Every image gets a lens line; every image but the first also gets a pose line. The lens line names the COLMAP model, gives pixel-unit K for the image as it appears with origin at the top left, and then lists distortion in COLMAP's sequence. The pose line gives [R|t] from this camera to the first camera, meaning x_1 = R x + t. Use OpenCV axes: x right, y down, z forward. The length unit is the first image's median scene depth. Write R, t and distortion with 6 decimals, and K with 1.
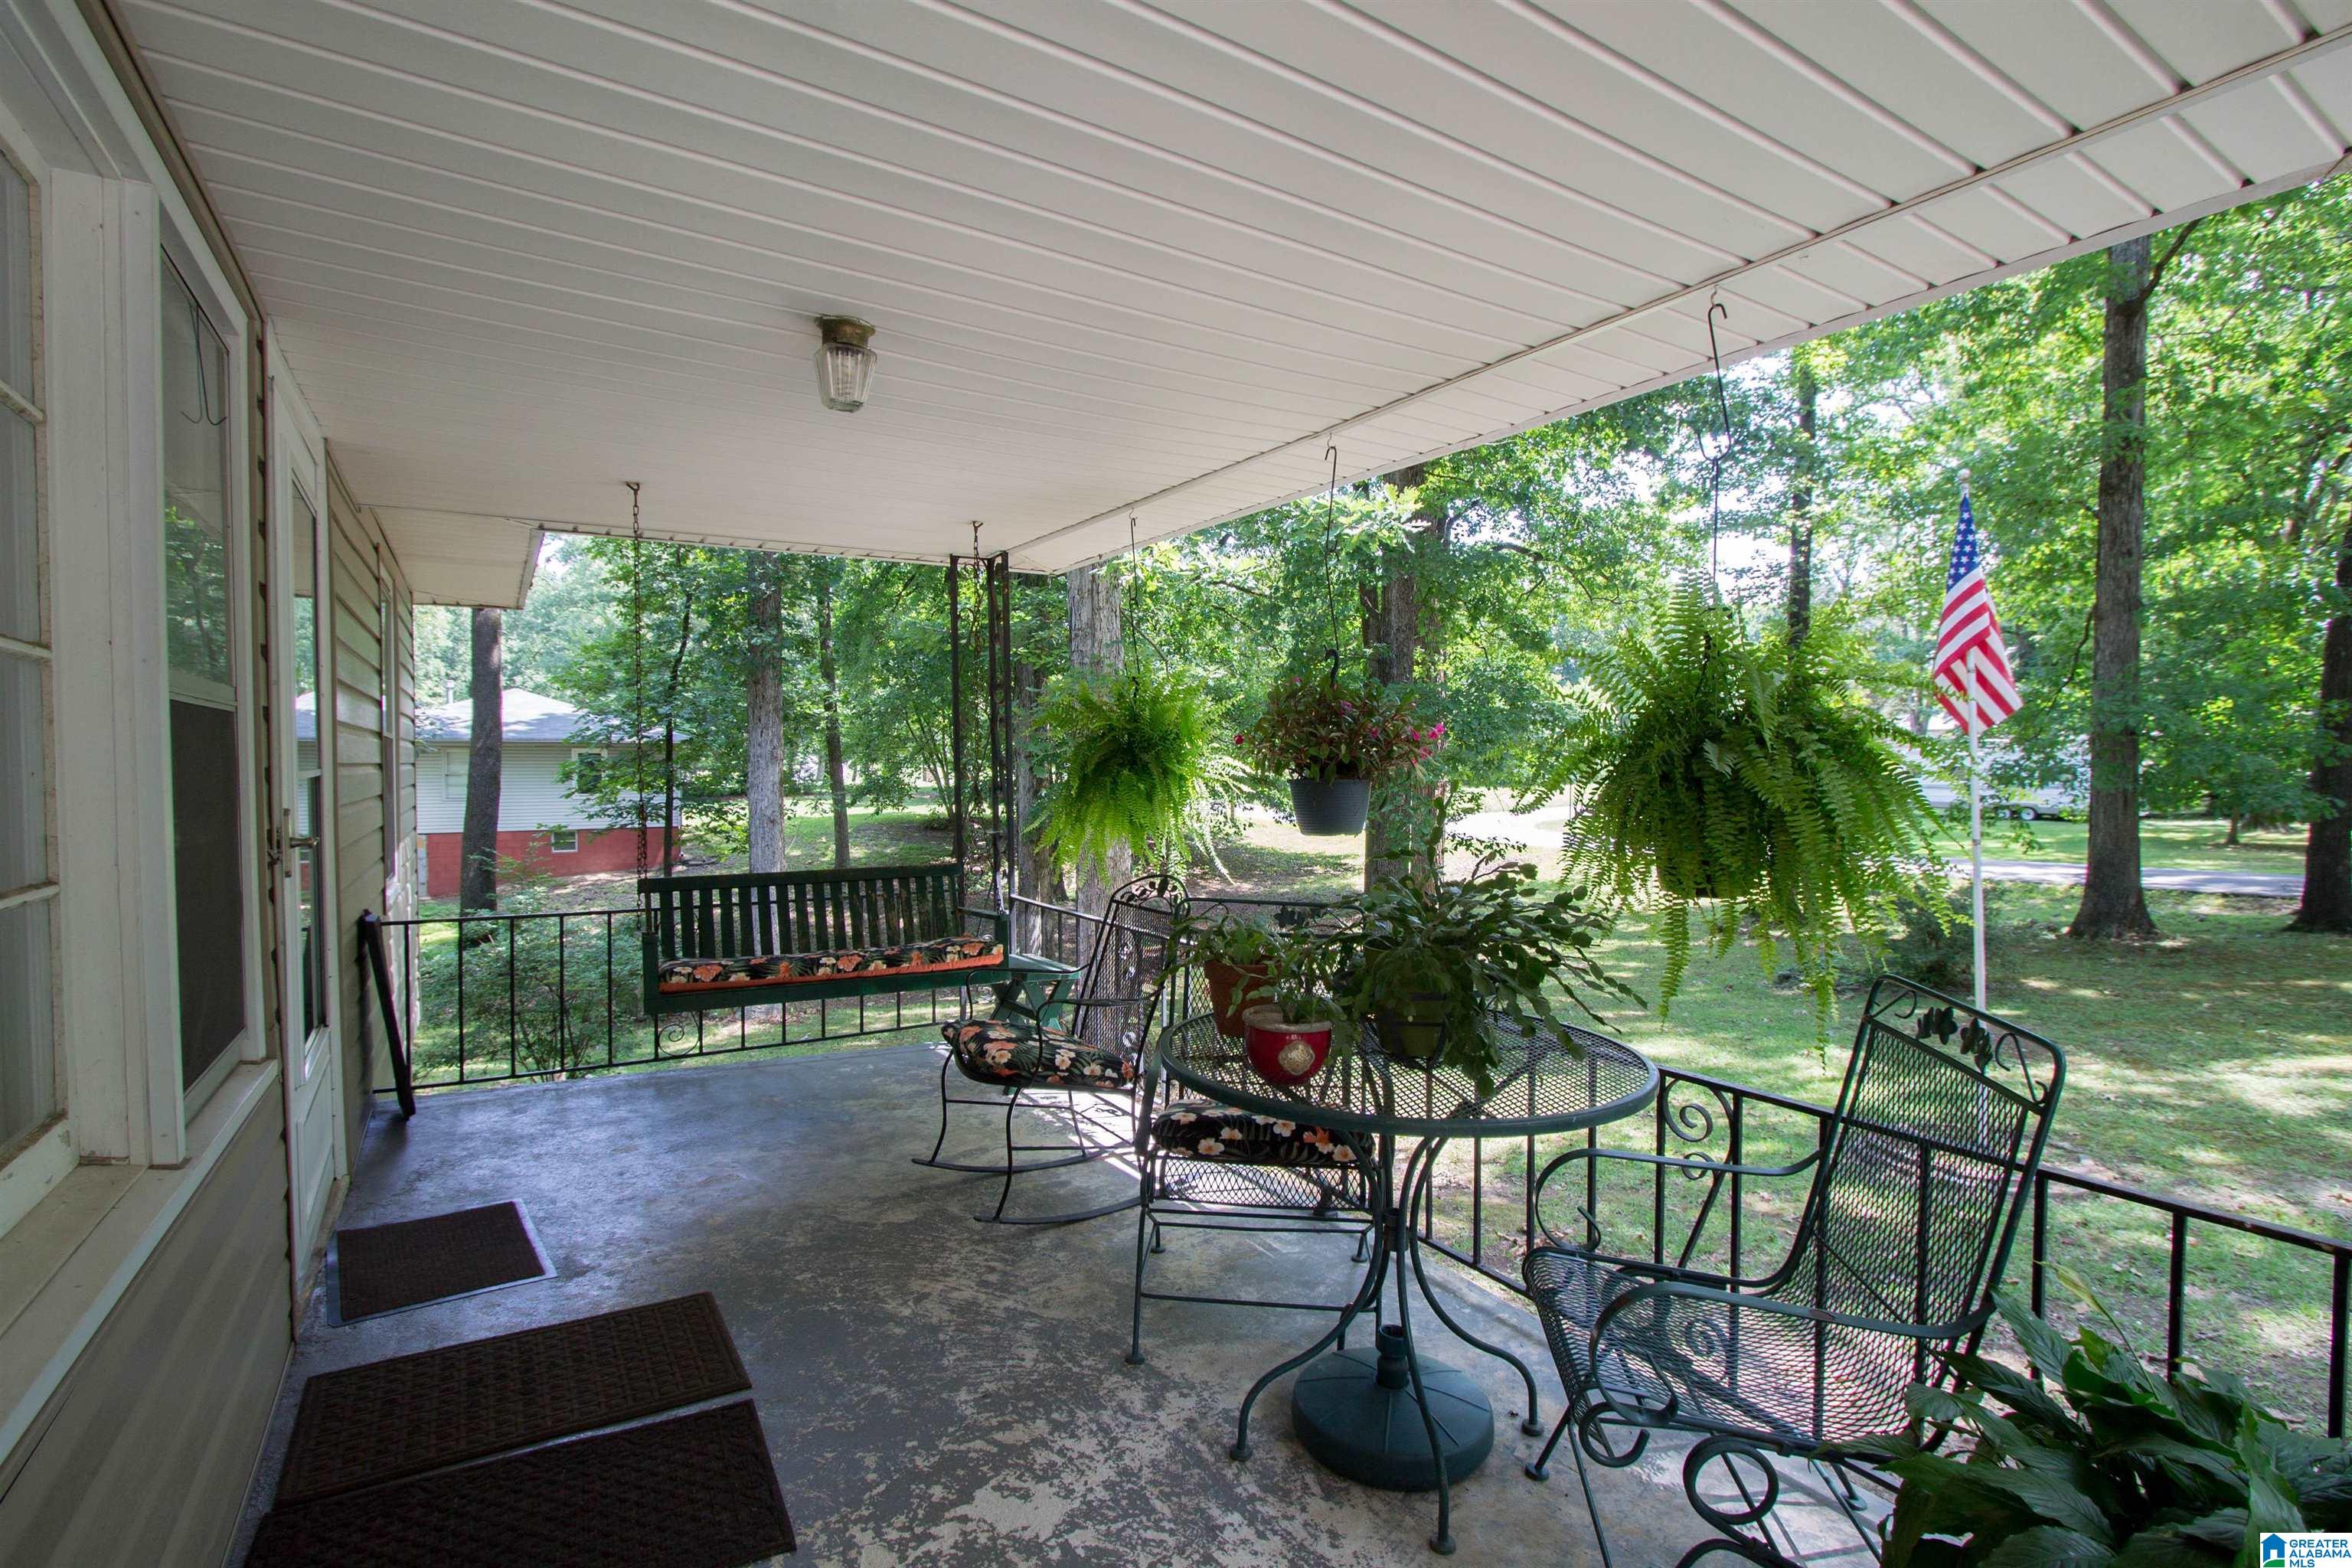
lens RADIAL K [[1097.9, 0, 1178.9], [0, 1097.9, 787.8], [0, 0, 1]] dist [-0.025228, 0.004695]
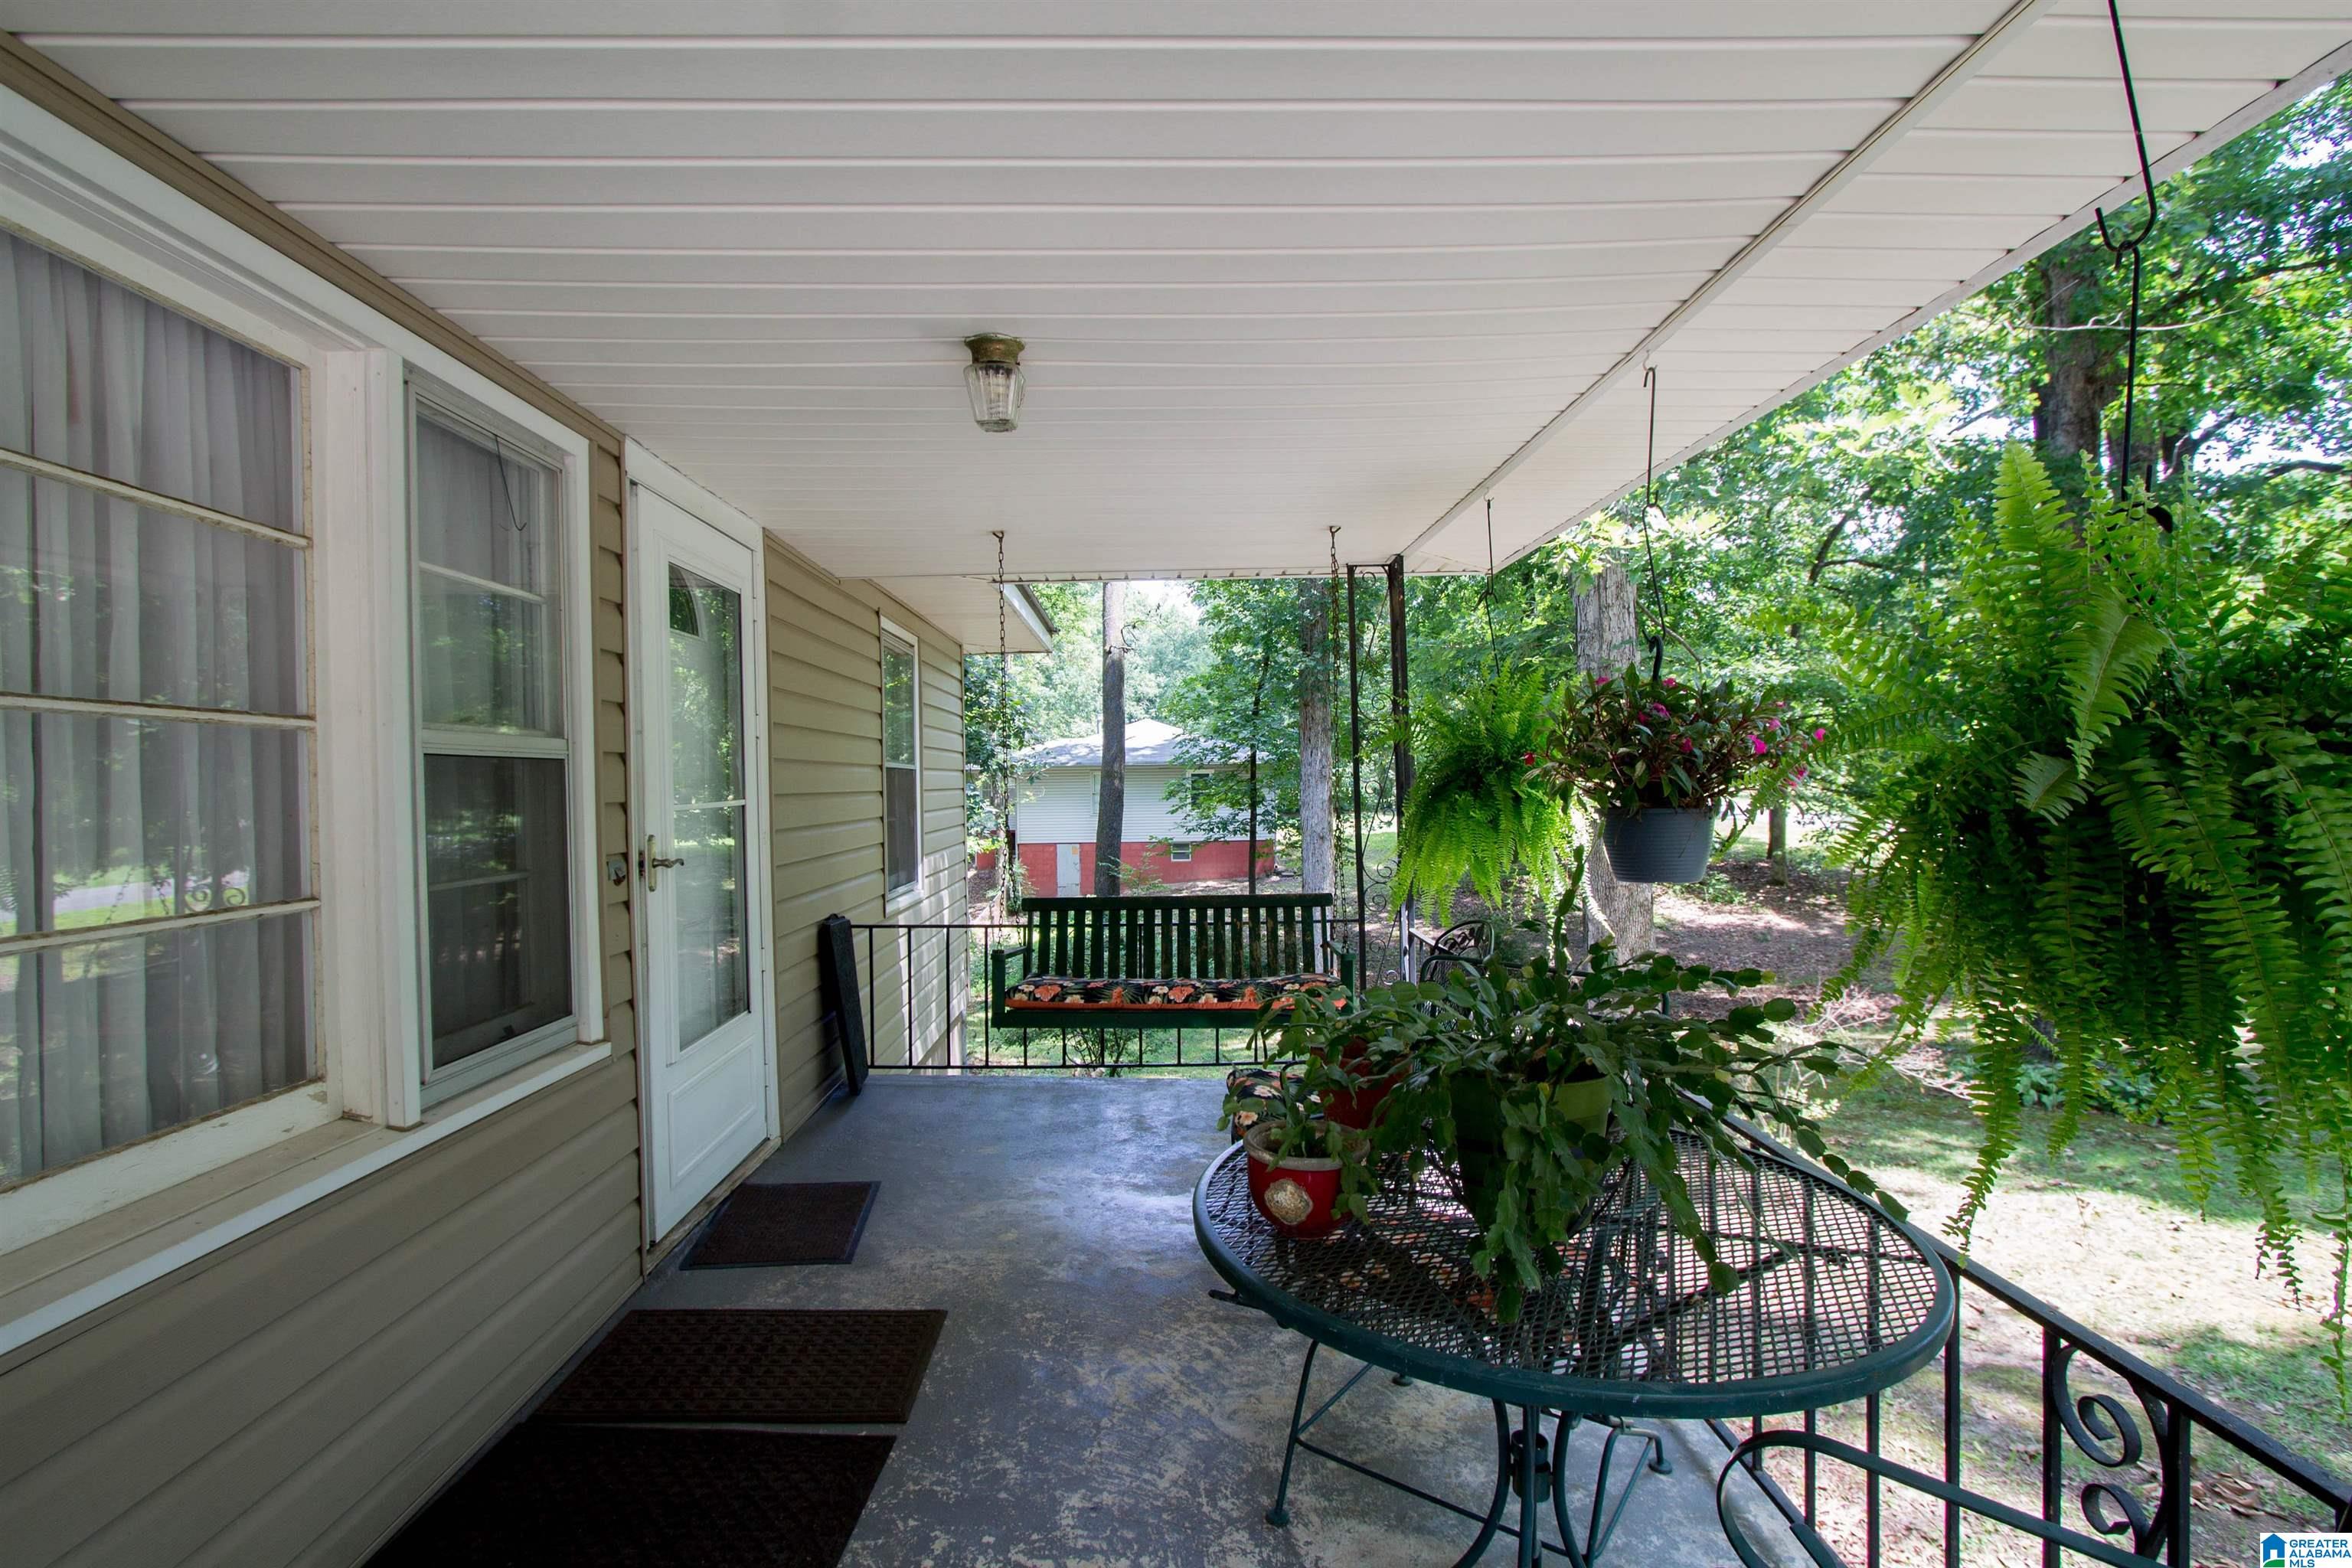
lens RADIAL K [[1097.9, 0, 1170.6], [0, 1097.9, 787.1], [0, 0, 1]] dist [-0.025228, 0.004695]
pose [[0.857390, -0.008867, -0.514591, 0.195240], [0.001393, 0.999888, -0.014908, -0.009657], [0.514665, 0.012065, 0.857306, 0.153194]]
